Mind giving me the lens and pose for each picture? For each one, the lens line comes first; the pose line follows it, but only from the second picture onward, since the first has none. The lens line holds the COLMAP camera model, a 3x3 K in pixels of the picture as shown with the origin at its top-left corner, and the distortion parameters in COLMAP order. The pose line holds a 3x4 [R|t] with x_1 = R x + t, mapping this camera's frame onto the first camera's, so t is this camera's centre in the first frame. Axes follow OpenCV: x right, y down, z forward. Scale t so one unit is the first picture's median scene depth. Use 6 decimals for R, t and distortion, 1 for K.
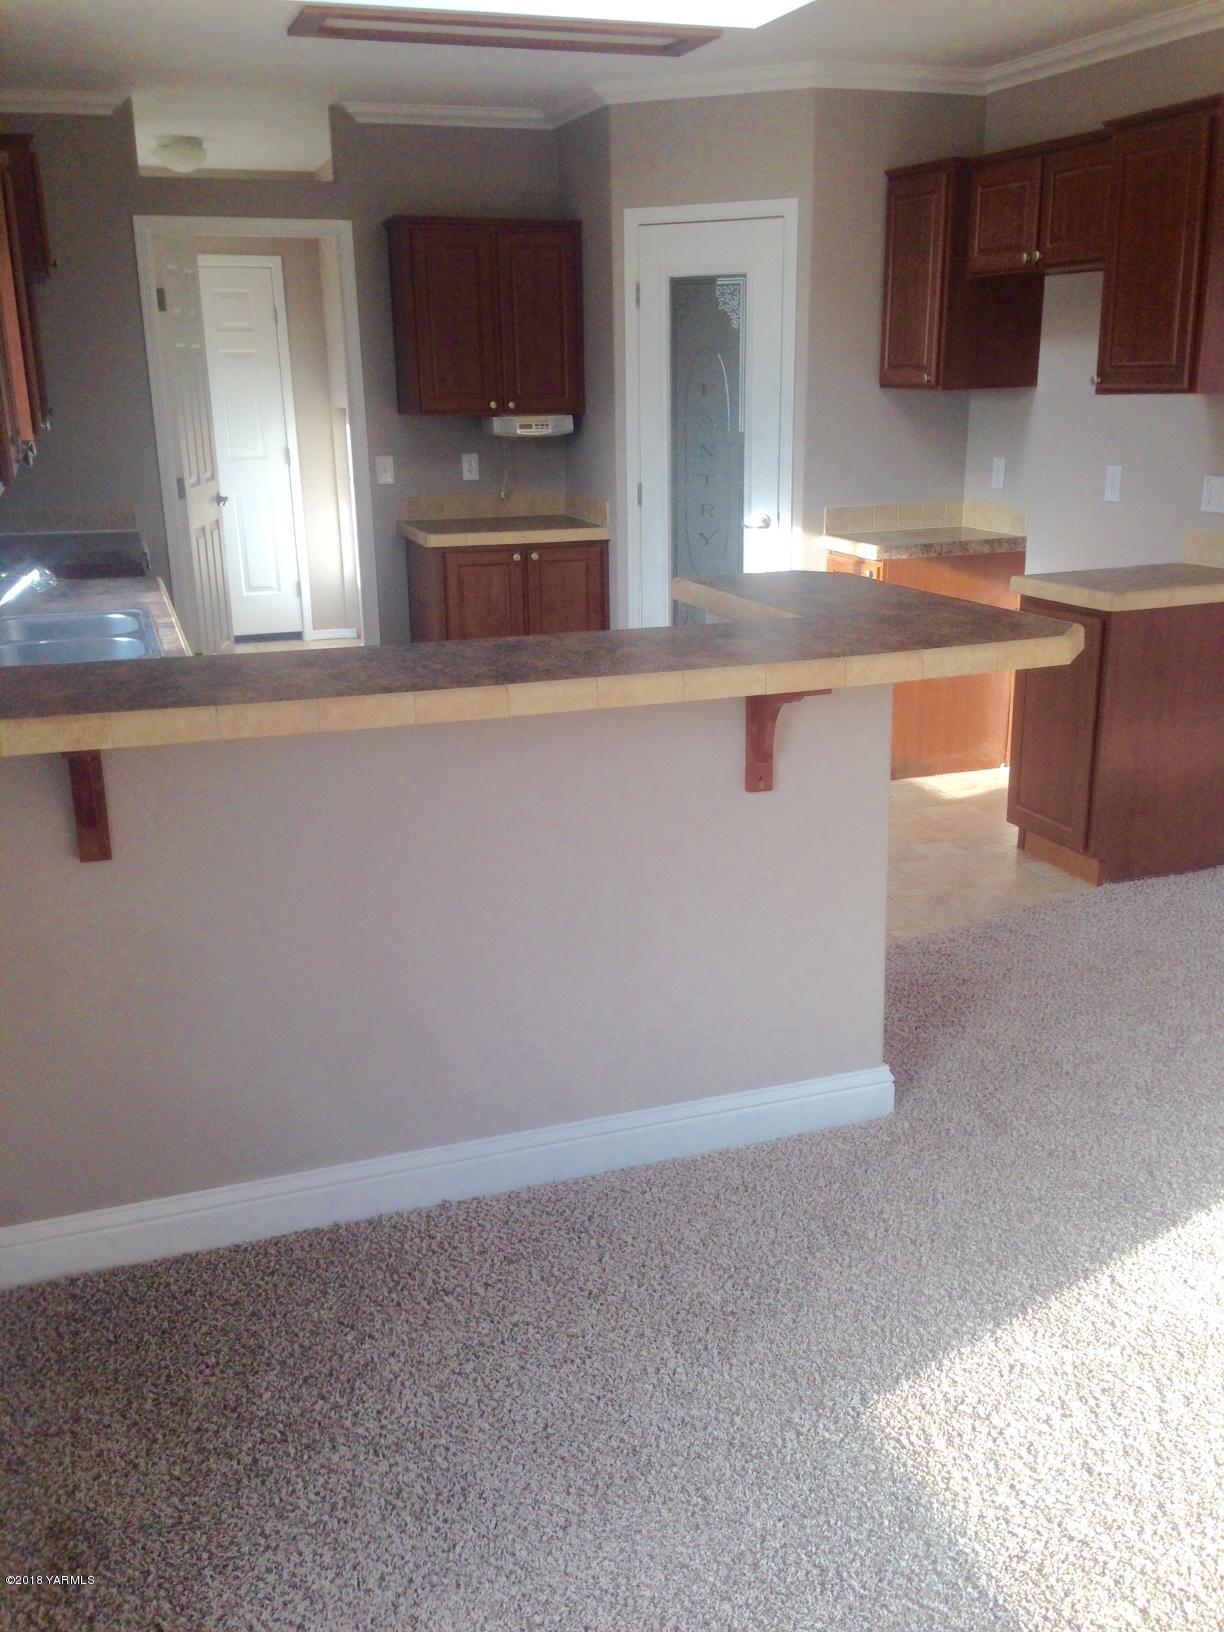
lens RADIAL K [[1482.8, 0, 615.4], [0, 1482.8, 821.9], [0, 0, 1]] dist [-0.002719, -0.032075]
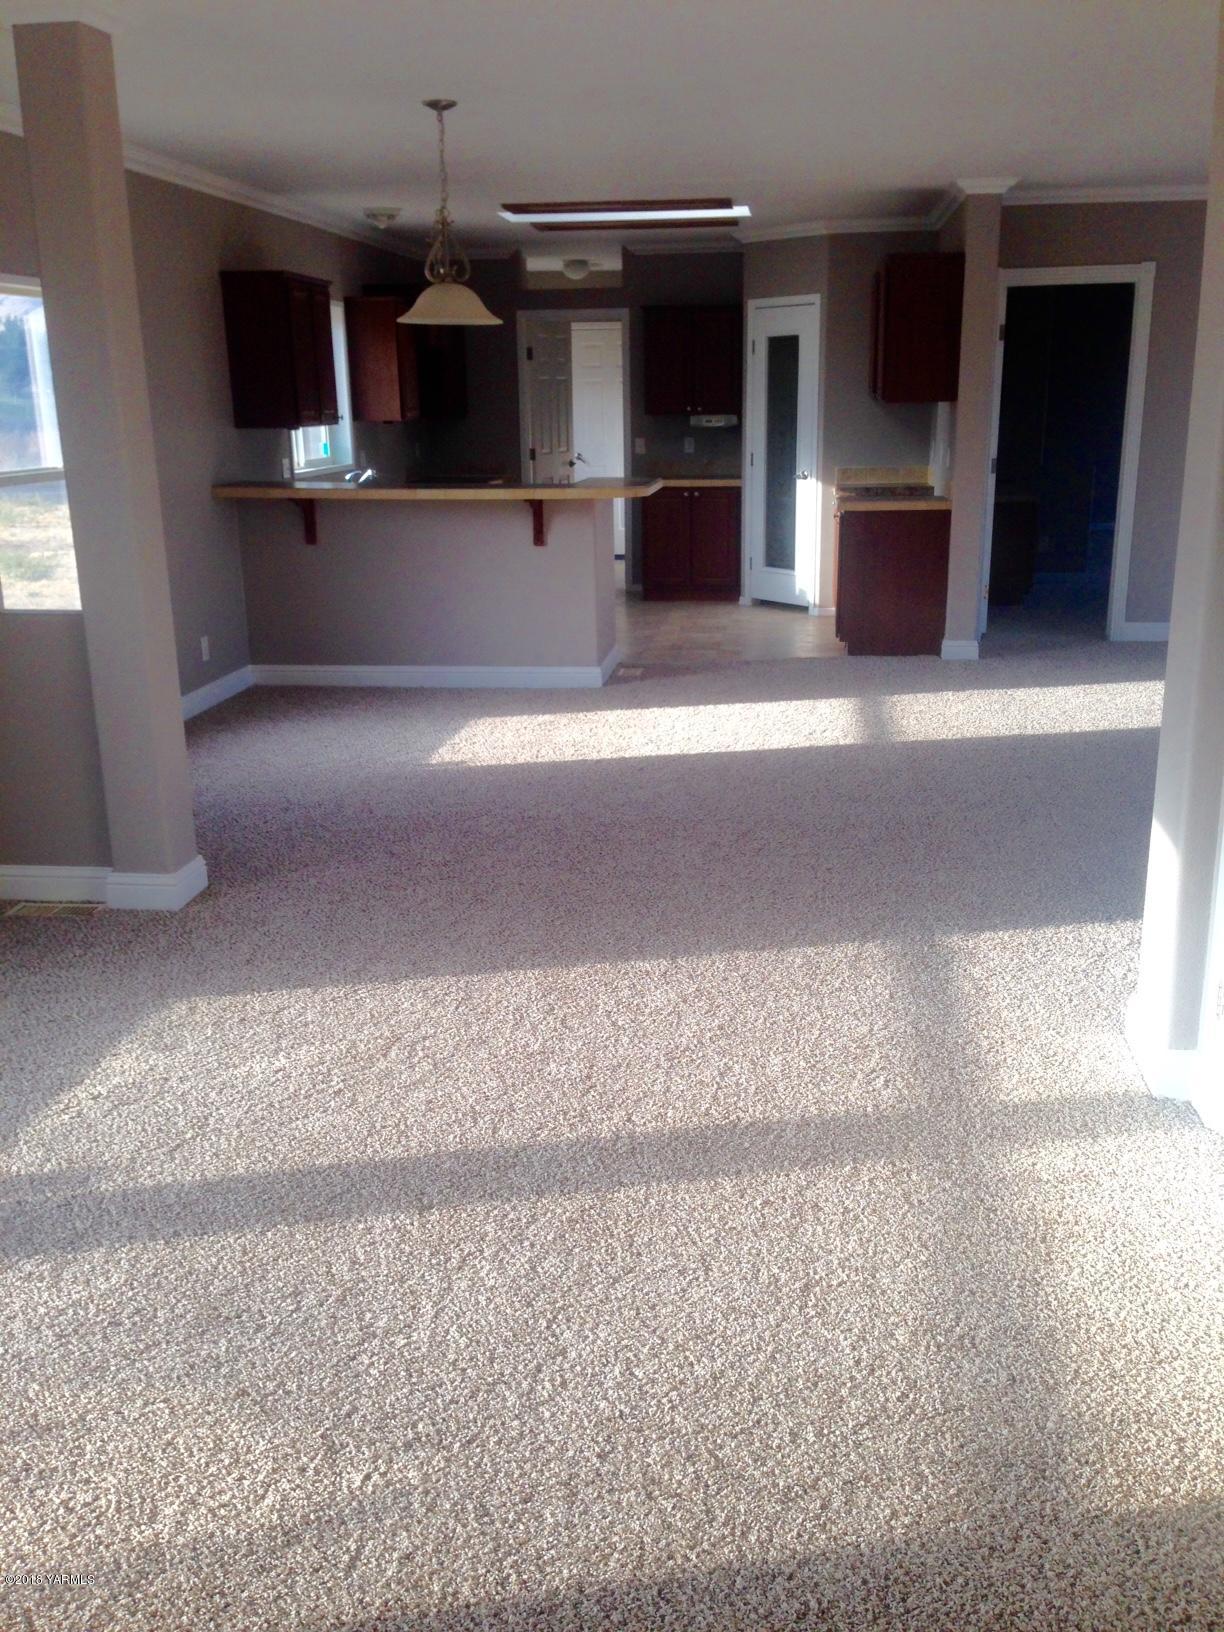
lens RADIAL K [[1482.8, 0, 610.6], [0, 1482.8, 816.0], [0, 0, 1]] dist [-0.002719, -0.032075]
pose [[0.893996, 0.115147, -0.433028, 0.675542], [-0.121001, 0.992552, 0.014122, 0.193929], [0.431428, 0.039772, 0.901270, -0.639563]]
